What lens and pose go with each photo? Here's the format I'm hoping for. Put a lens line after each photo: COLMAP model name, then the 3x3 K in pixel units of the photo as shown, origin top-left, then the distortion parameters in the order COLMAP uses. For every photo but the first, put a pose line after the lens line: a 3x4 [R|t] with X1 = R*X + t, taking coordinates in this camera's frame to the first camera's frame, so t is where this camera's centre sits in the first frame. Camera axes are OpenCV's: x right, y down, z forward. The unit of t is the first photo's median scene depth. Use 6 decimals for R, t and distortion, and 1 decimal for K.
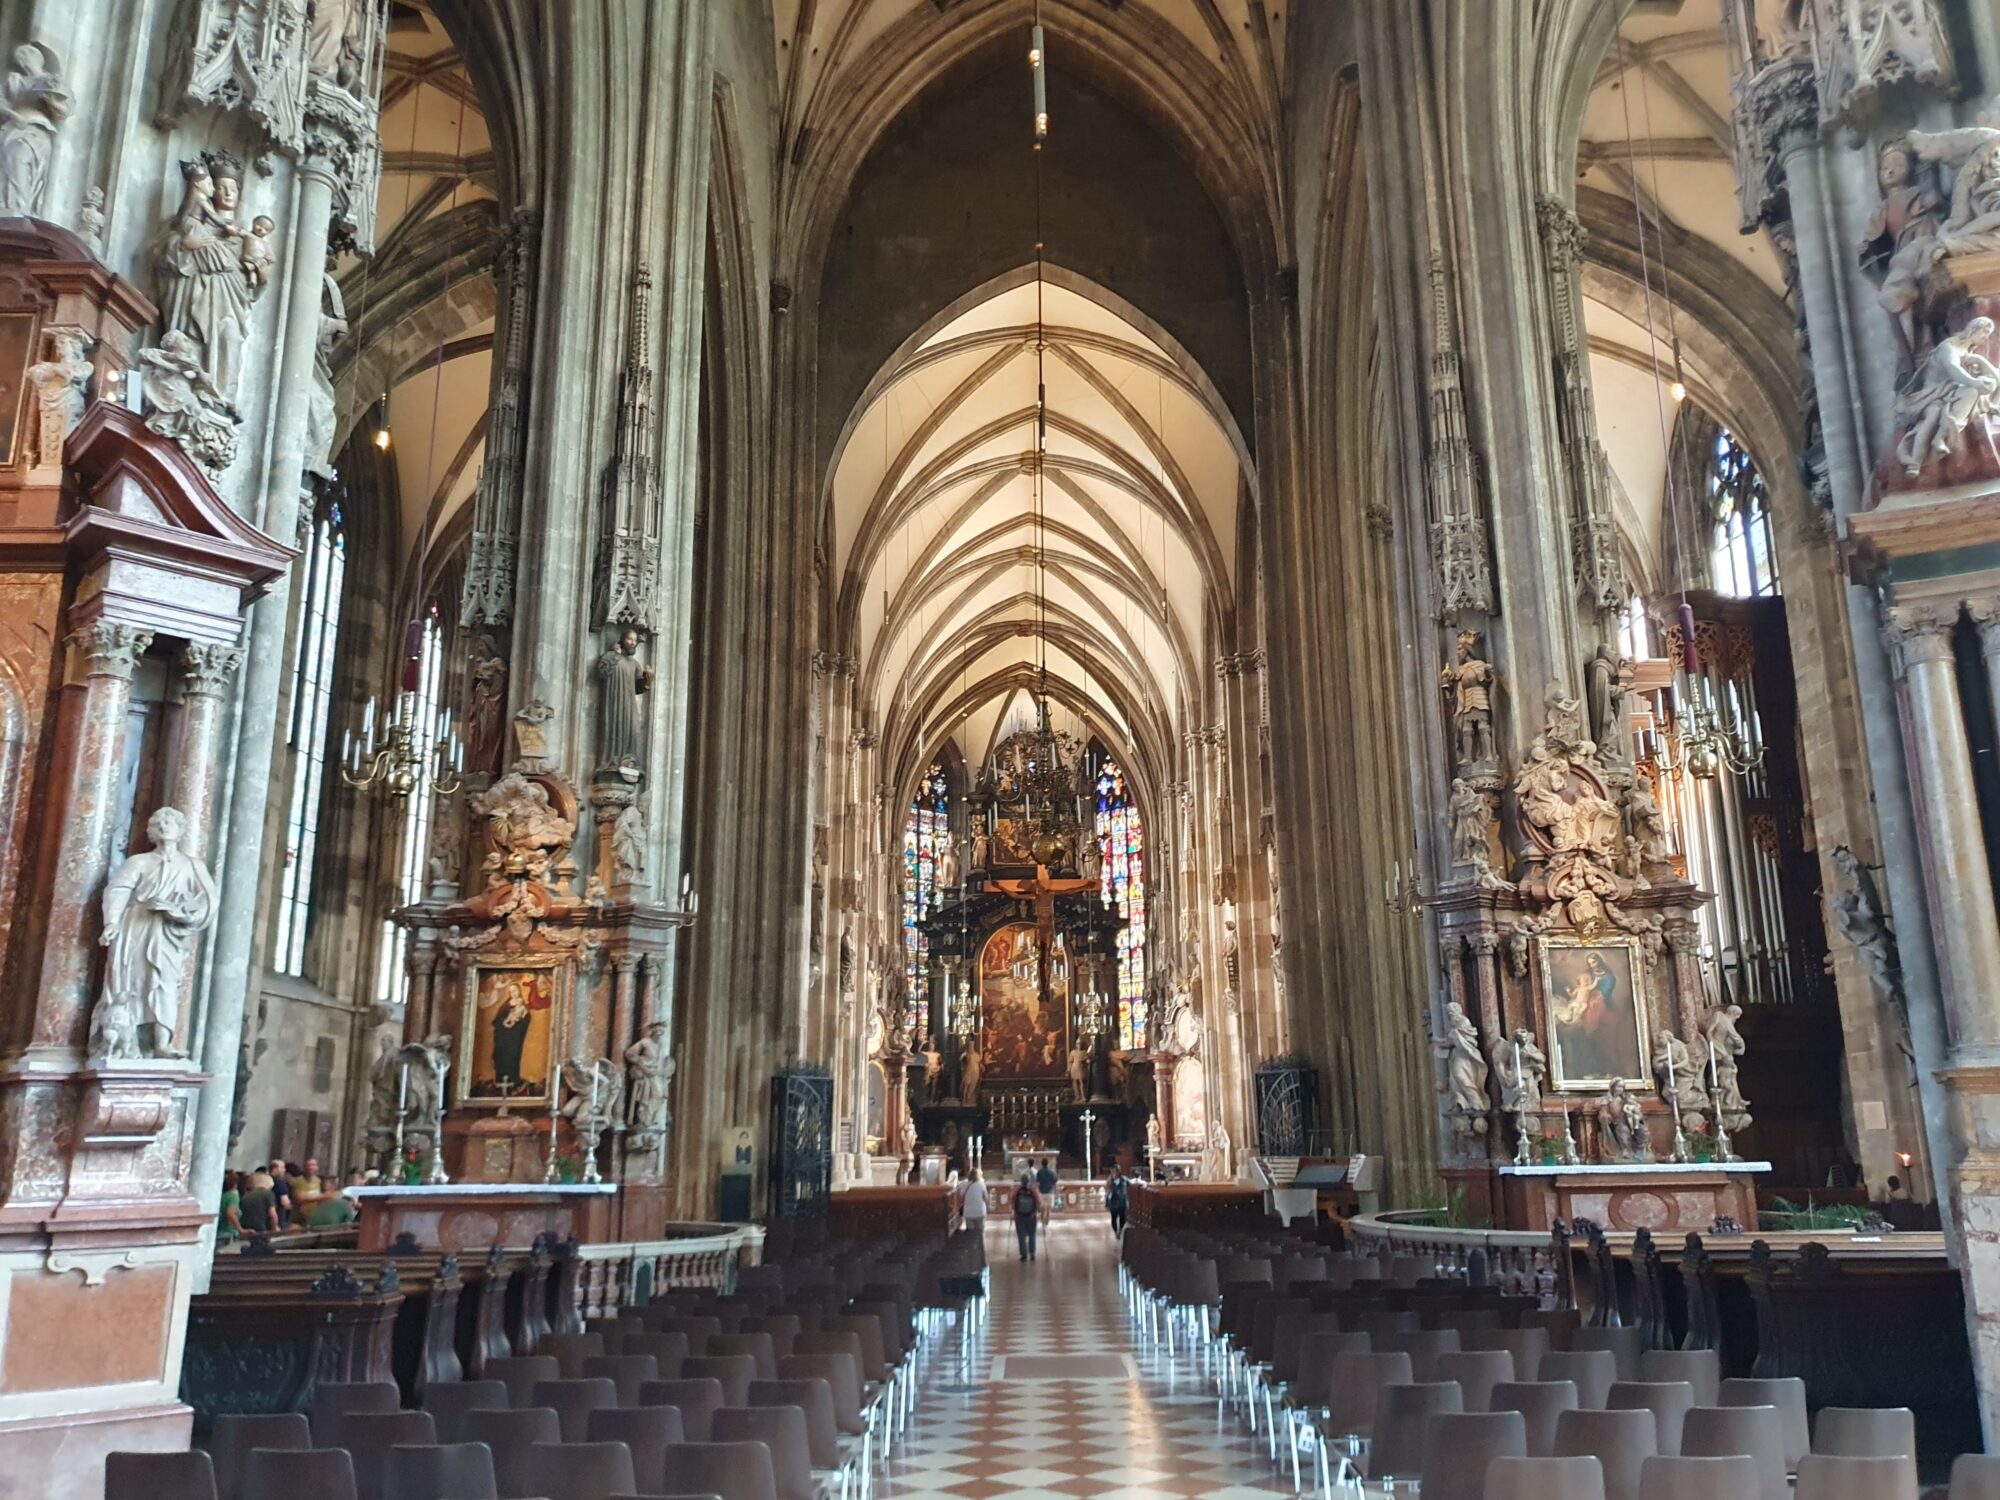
lens RADIAL K [[1672.6, 0, 1038.9], [0, 1672.6, 737.2], [0, 0, 1]] dist [0.005973, -0.036018]
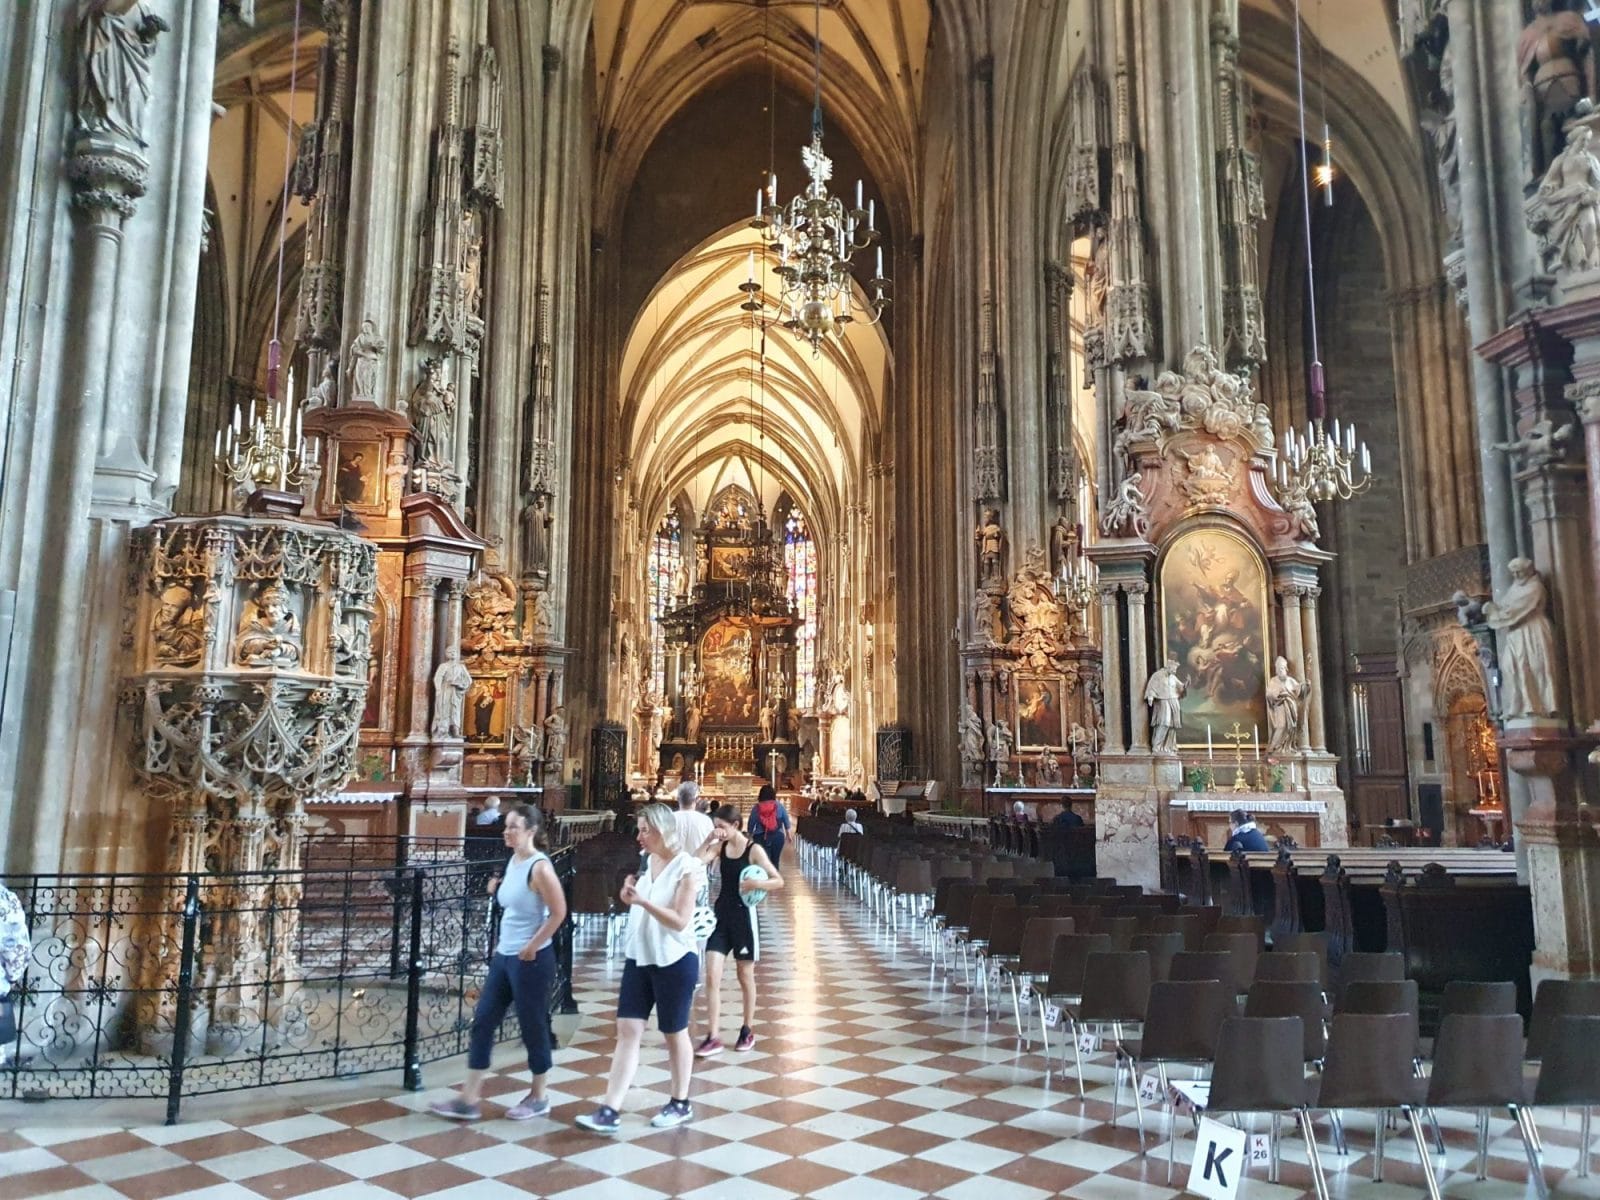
lens RADIAL K [[1338.1, 0, 801.6], [0, 1338.1, 583.2], [0, 0, 1]] dist [0.005973, -0.036018]
pose [[0.998325, 0.027115, 0.051115, -0.020449], [-0.032080, 0.994575, 0.098955, -0.082998], [-0.048154, -0.100429, 0.993778, -0.333663]]
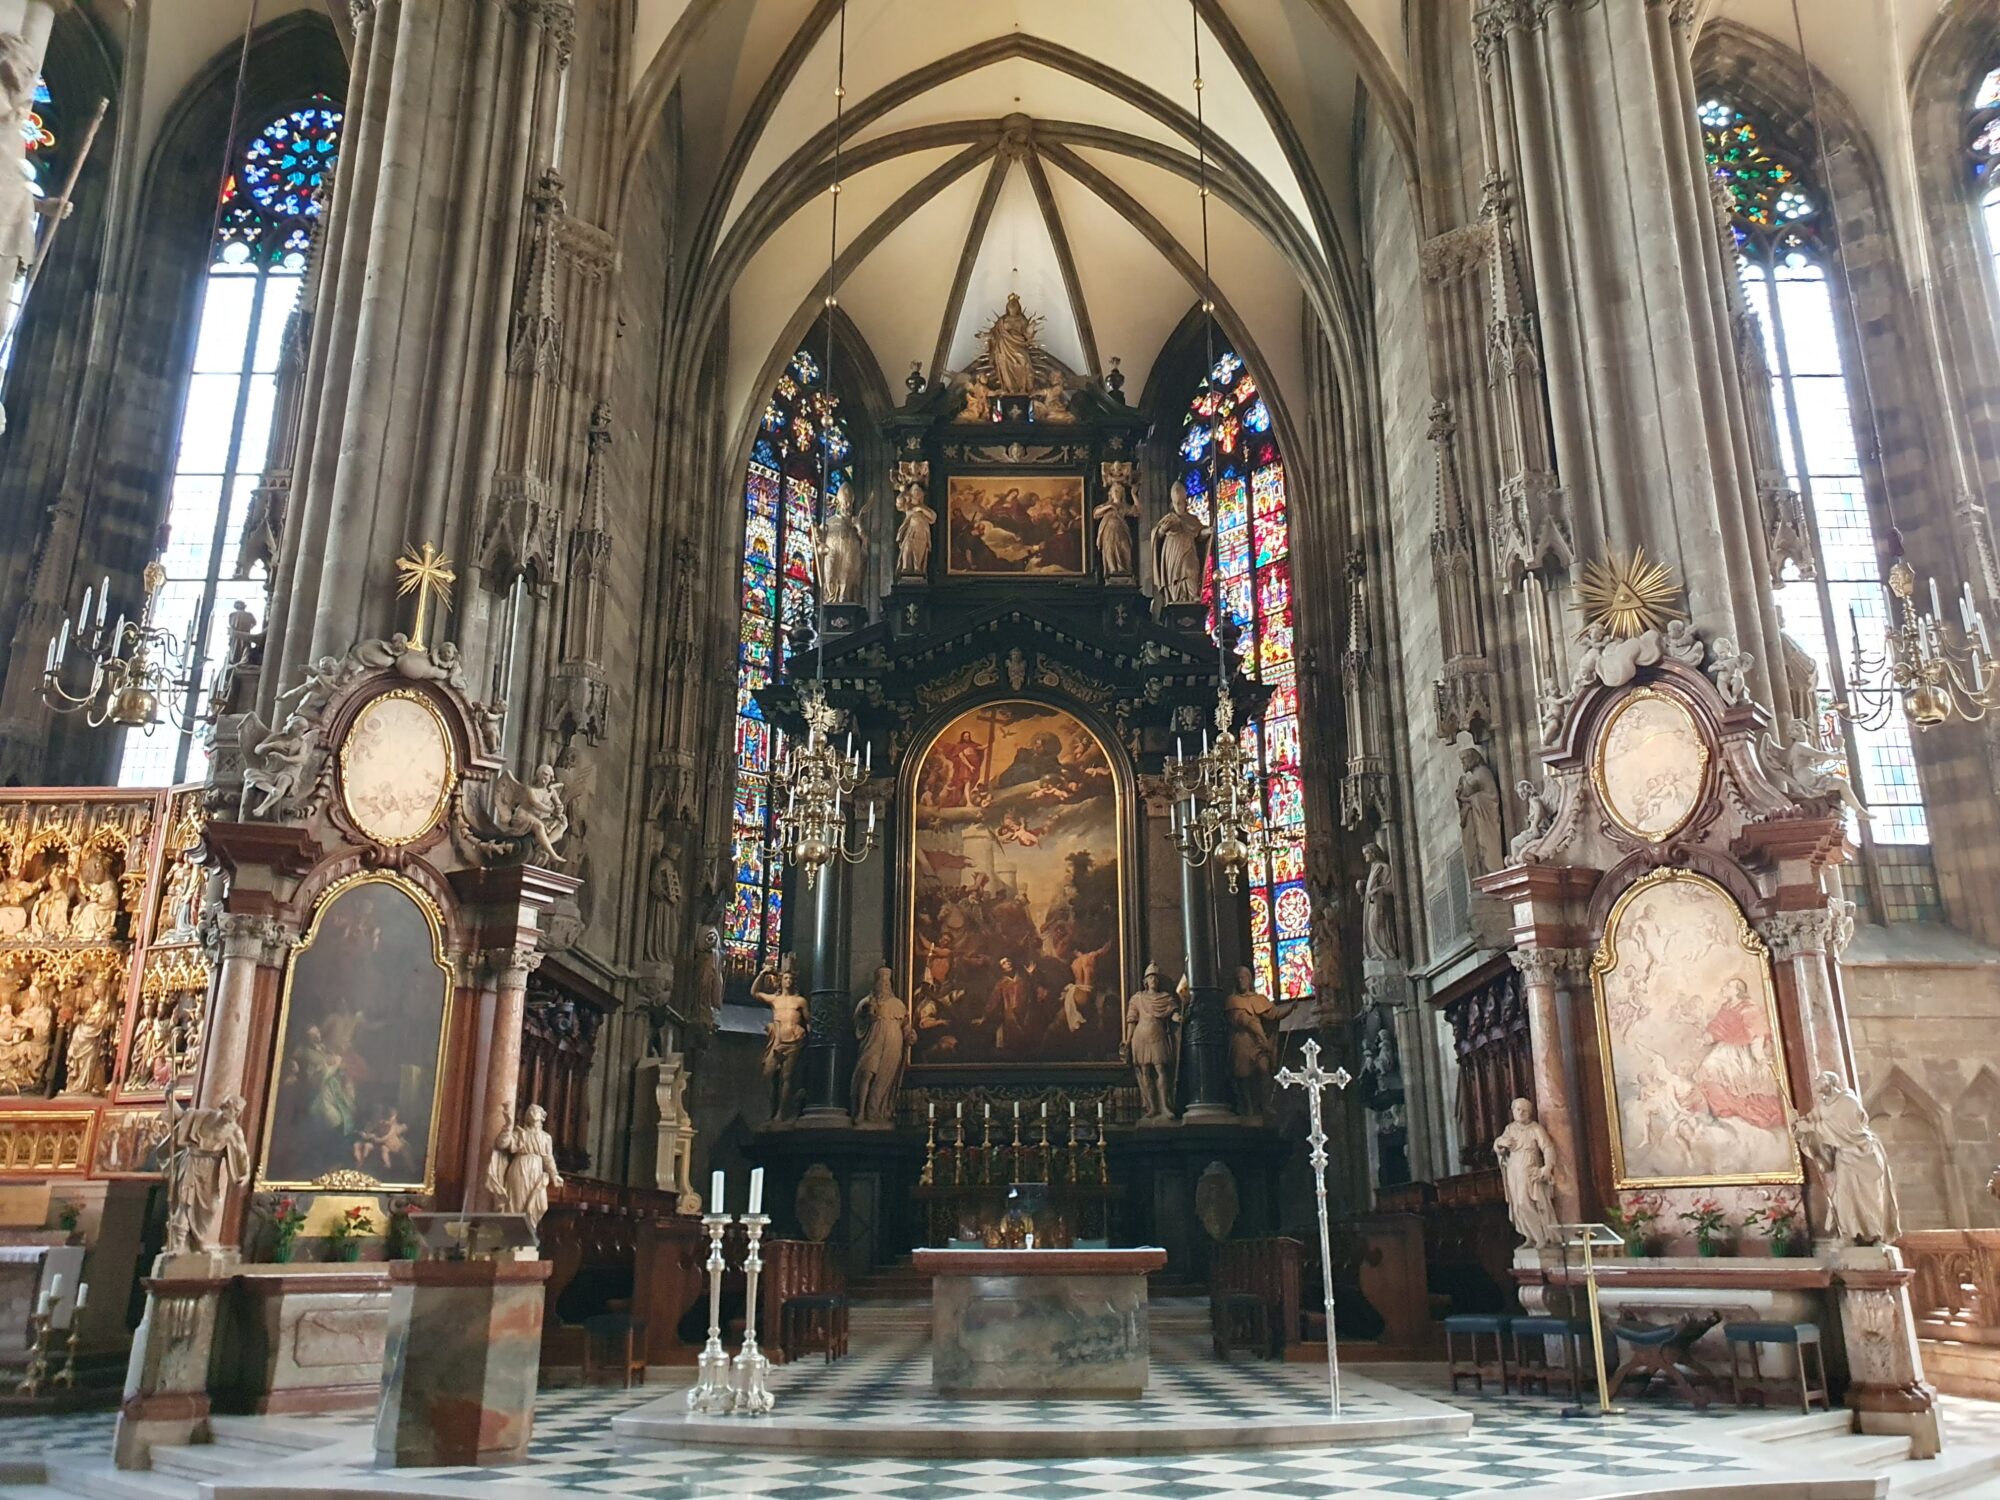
lens RADIAL K [[1672.6, 0, 1009.2], [0, 1672.6, 762.3], [0, 0, 1]] dist [0.005973, -0.036018]
pose [[0.999760, 0.002887, -0.021698, -0.004093], [-0.003738, 0.999221, -0.039284, 0.323103], [0.021568, 0.039356, 0.998992, 1.307070]]
